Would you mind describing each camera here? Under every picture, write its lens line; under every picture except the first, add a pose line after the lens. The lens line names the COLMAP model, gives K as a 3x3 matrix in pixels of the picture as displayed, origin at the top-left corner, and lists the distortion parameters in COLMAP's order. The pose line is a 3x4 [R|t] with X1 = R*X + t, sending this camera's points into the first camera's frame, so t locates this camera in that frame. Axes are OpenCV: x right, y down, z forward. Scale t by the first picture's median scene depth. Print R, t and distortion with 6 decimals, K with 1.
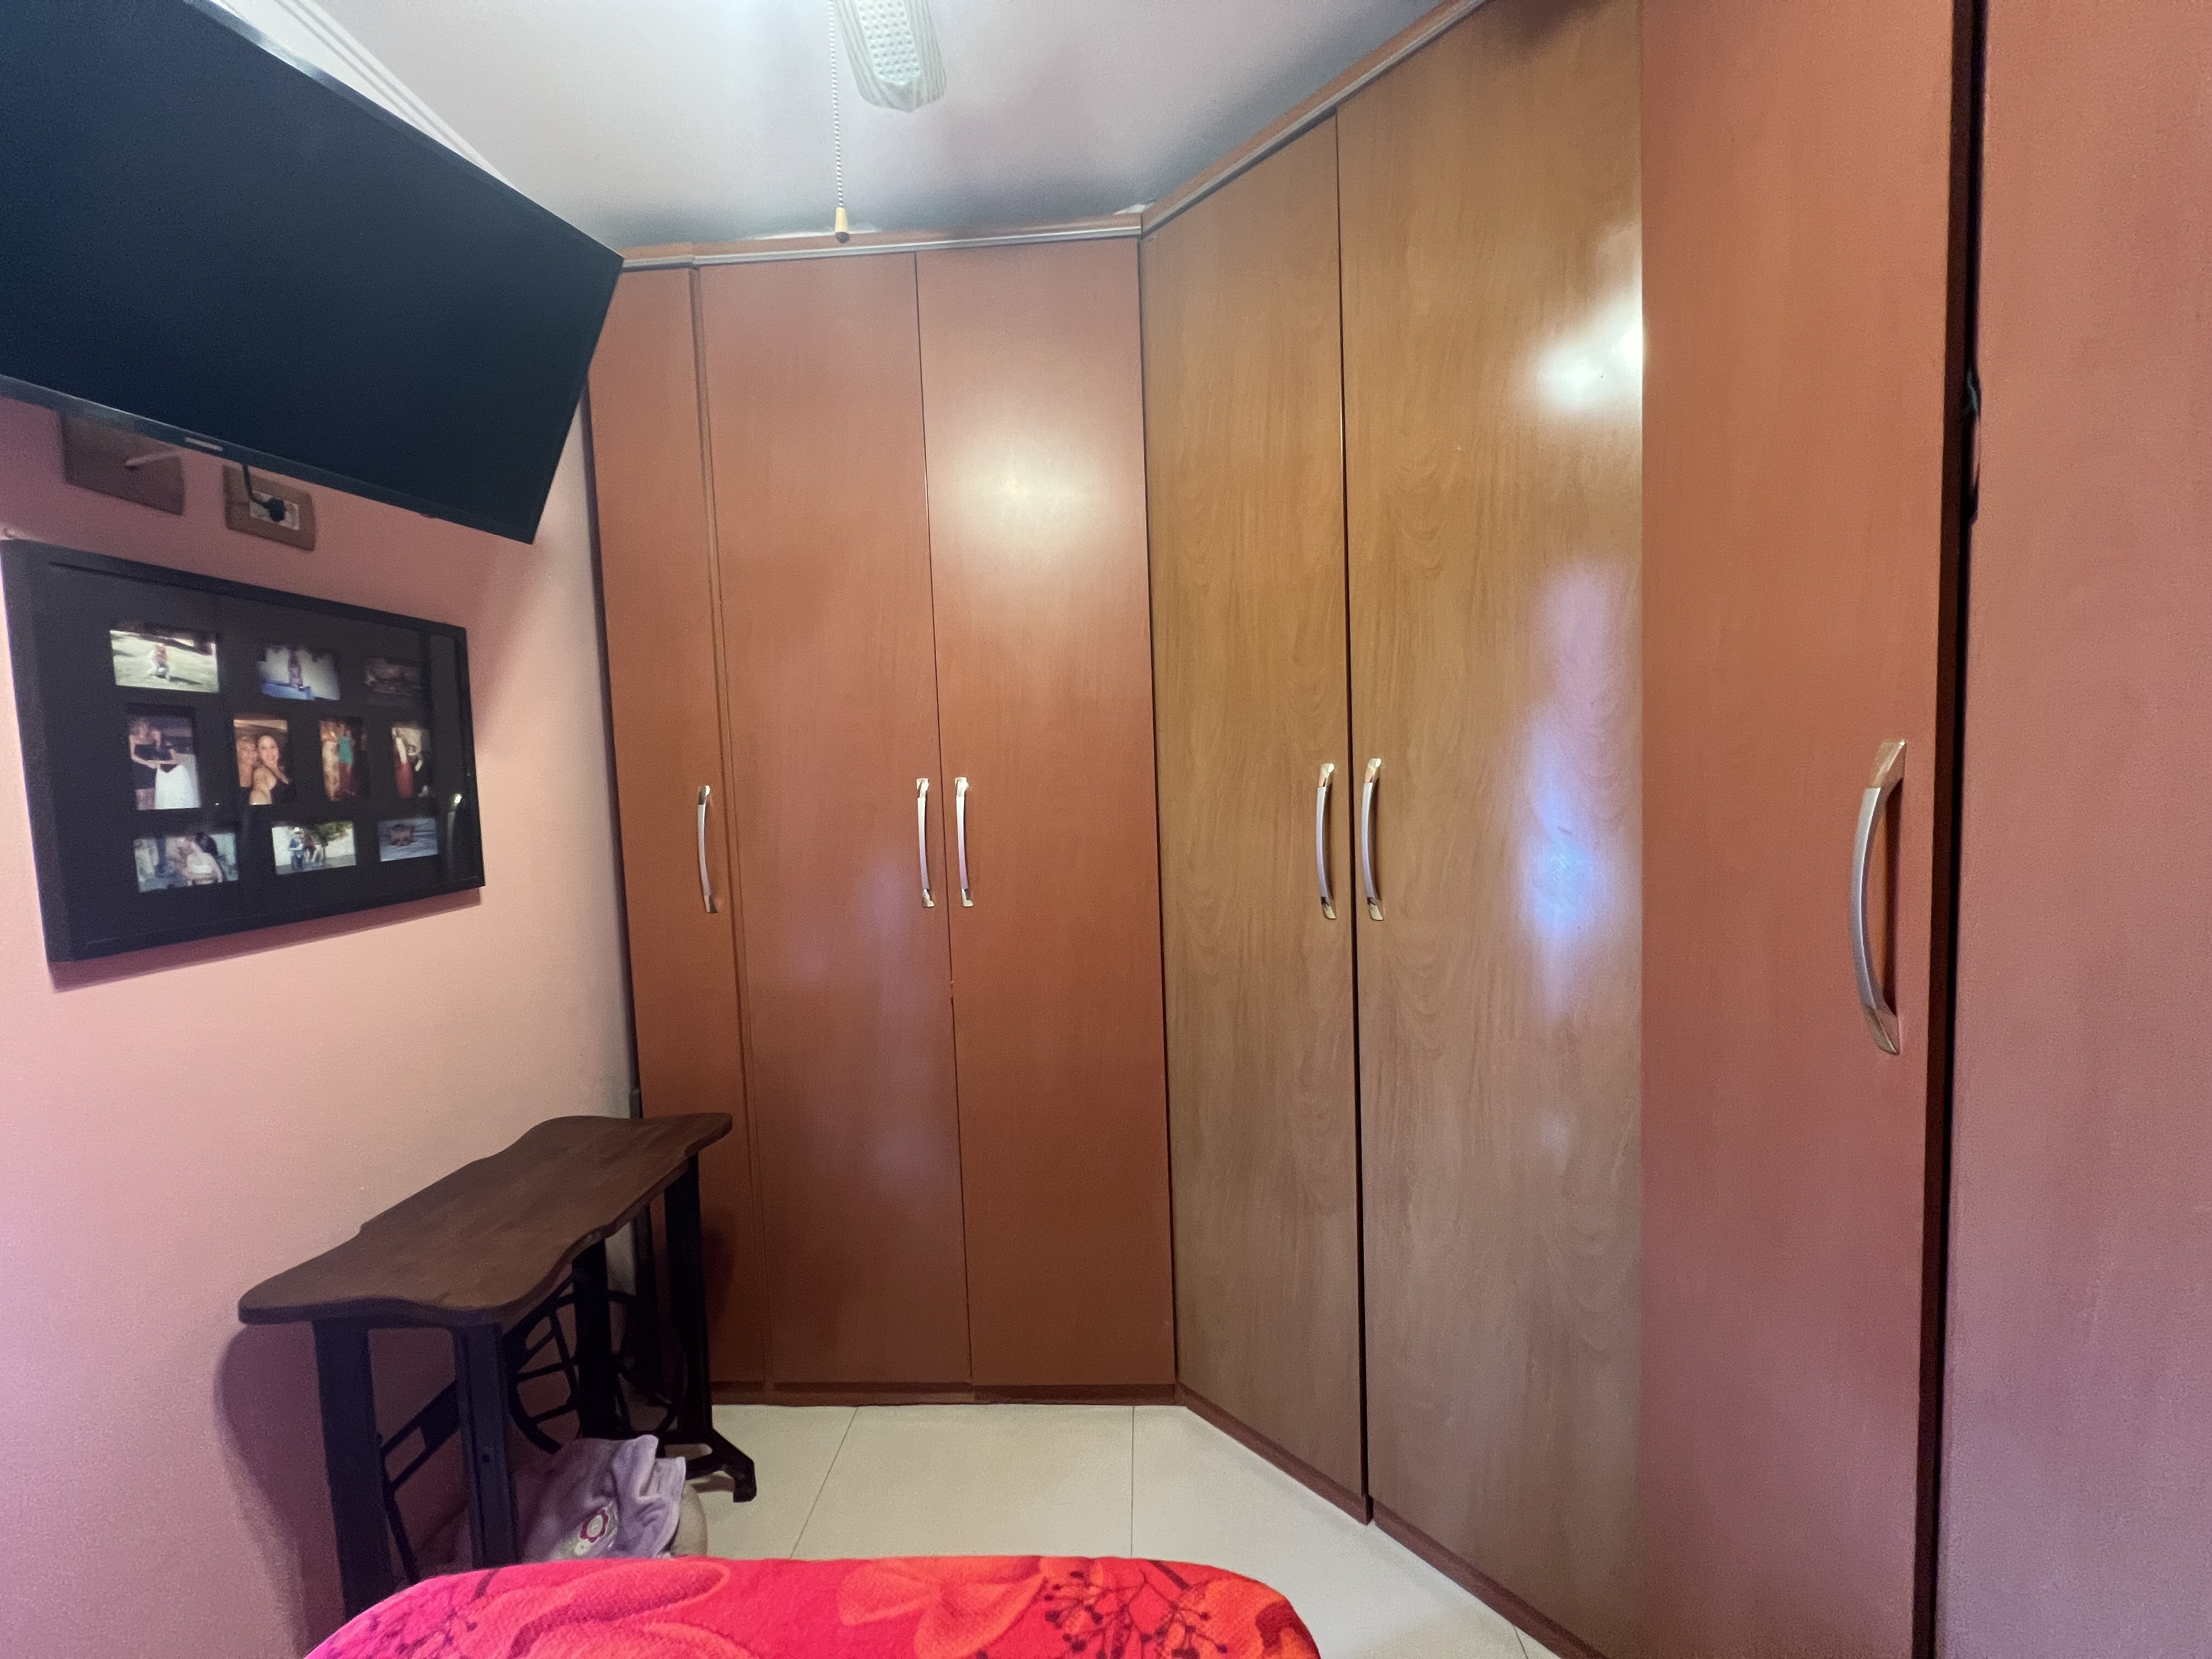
lens RADIAL K [[886.9, 0, 1110.1], [0, 886.9, 824.9], [0, 0, 1]] dist [-0.003860, 0.000720]
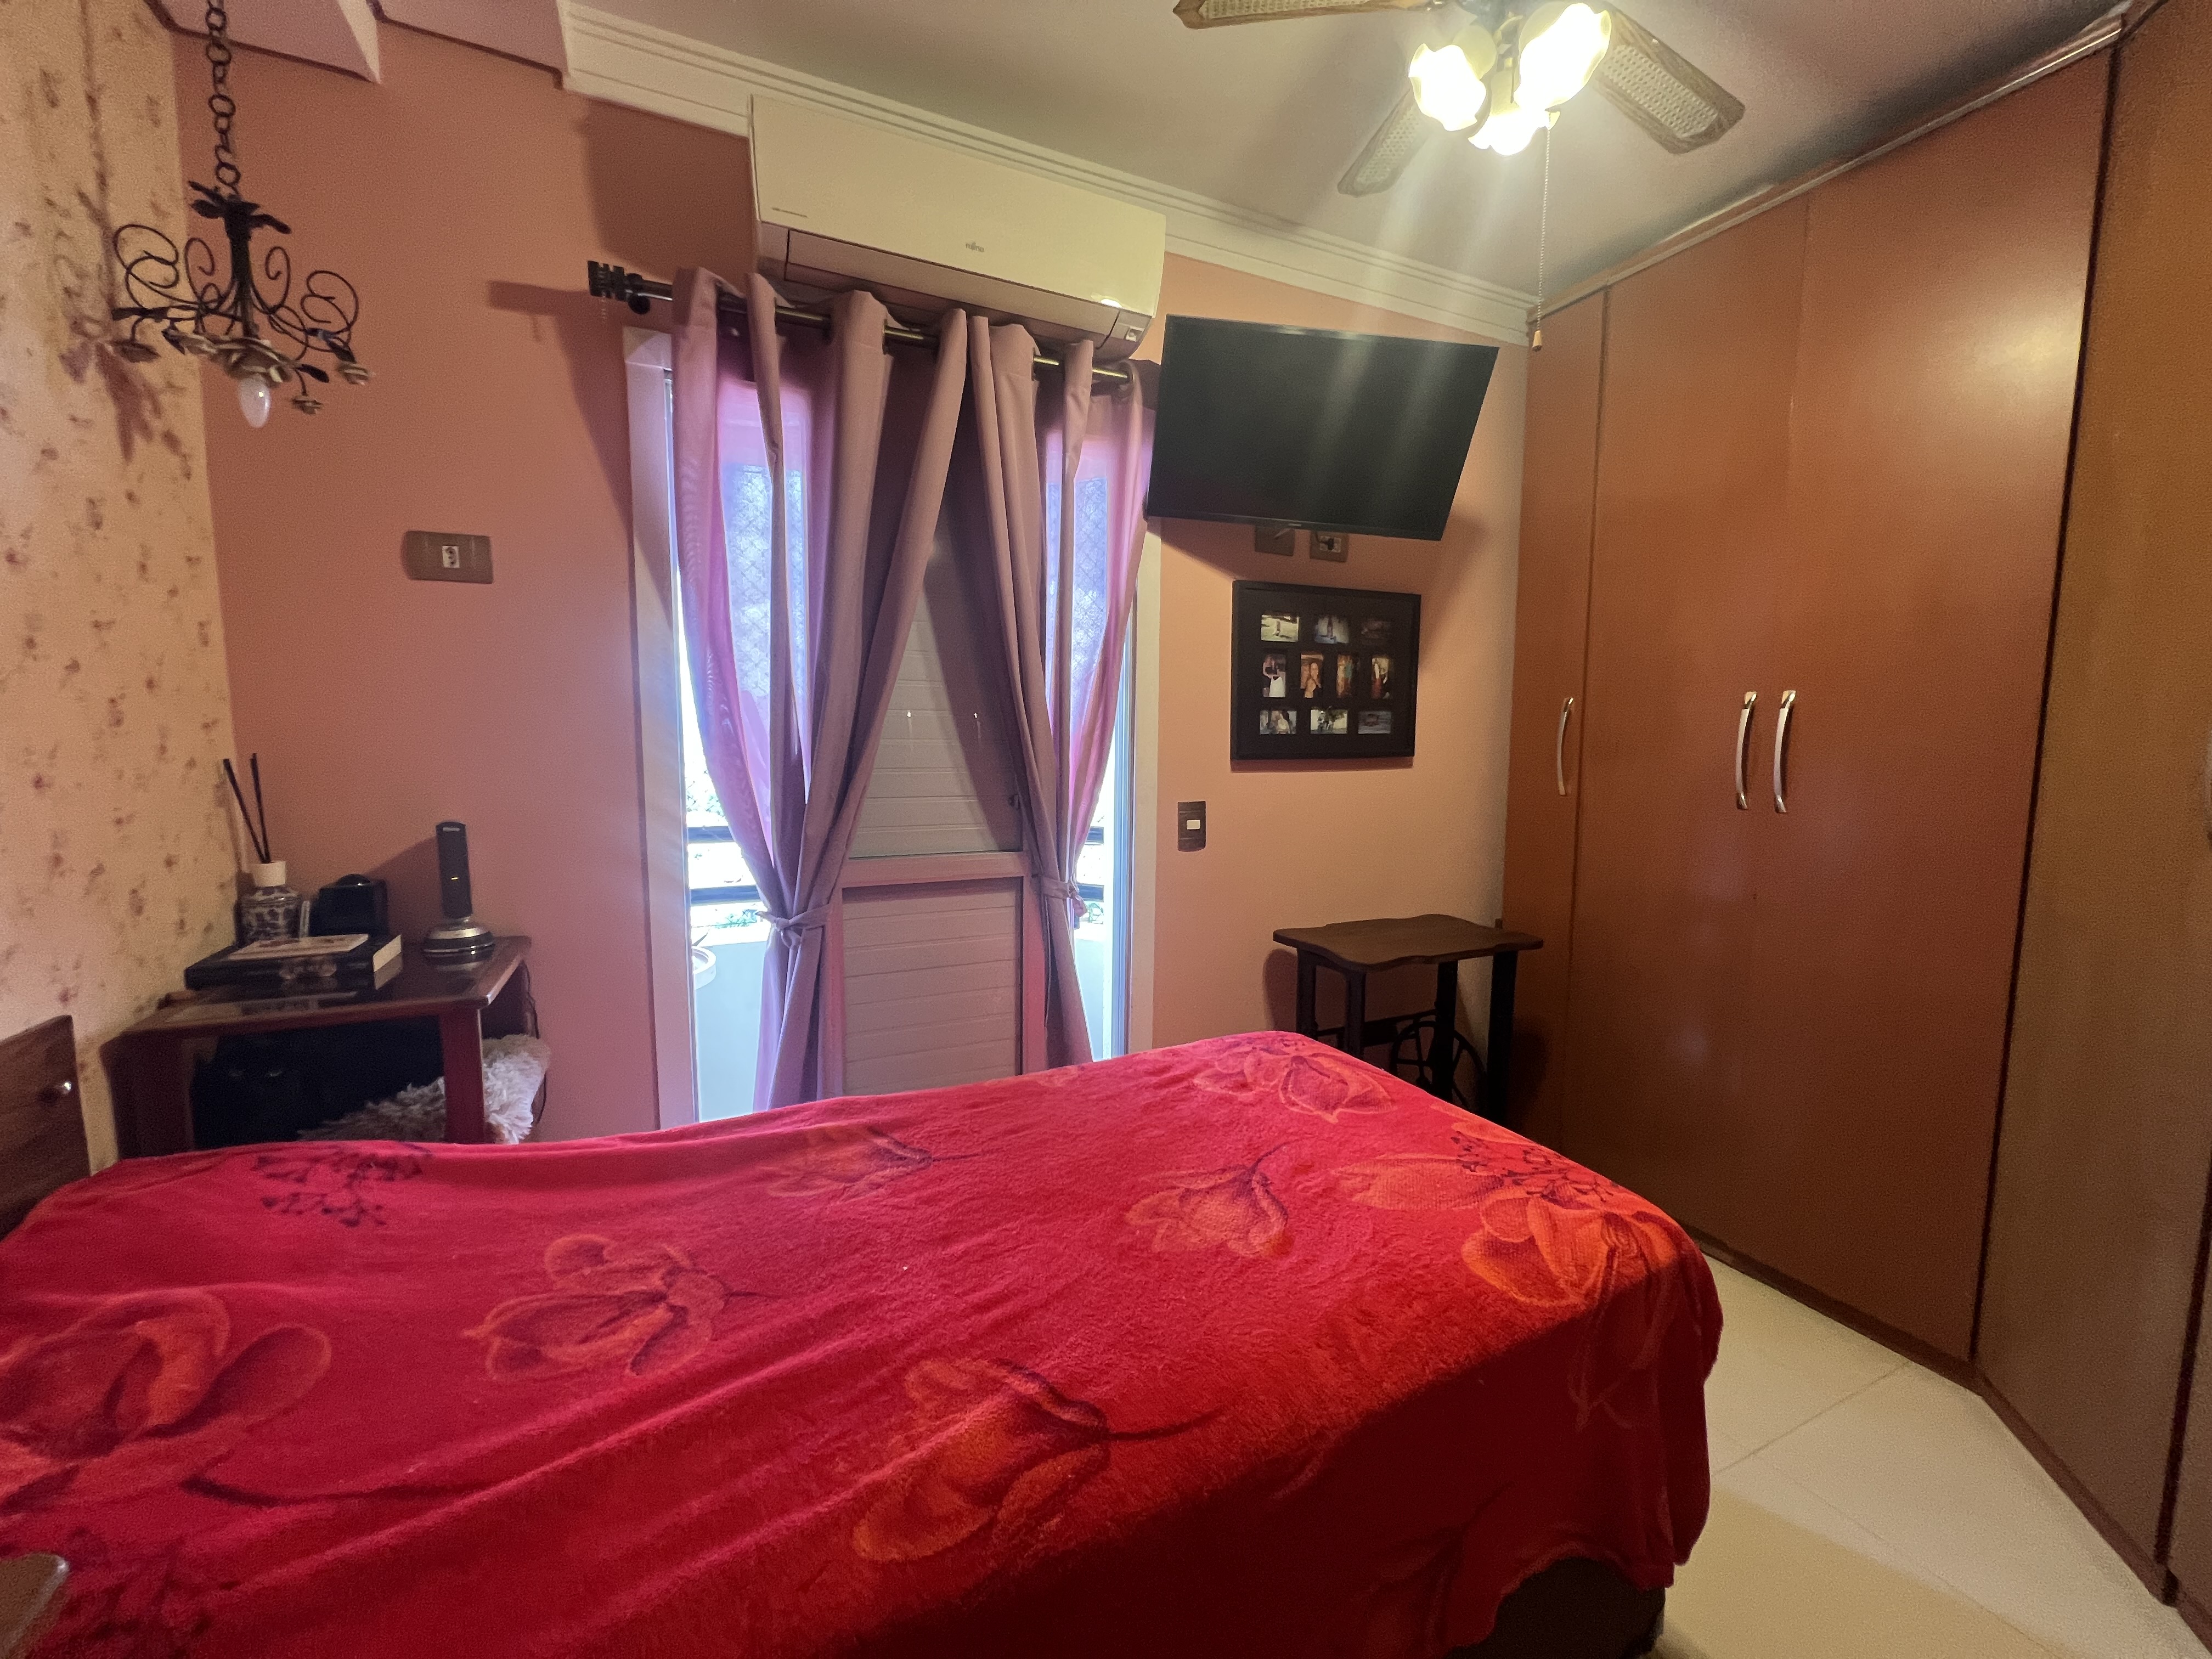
lens RADIAL K [[886.9, 0, 1103.8], [0, 886.9, 821.2], [0, 0, 1]] dist [-0.003860, 0.000720]
pose [[0.466544, 0.125373, -0.875567, 0.577040], [-0.073670, 0.991972, 0.102786, 0.077665], [0.881425, 0.016549, 0.472035, -0.326951]]
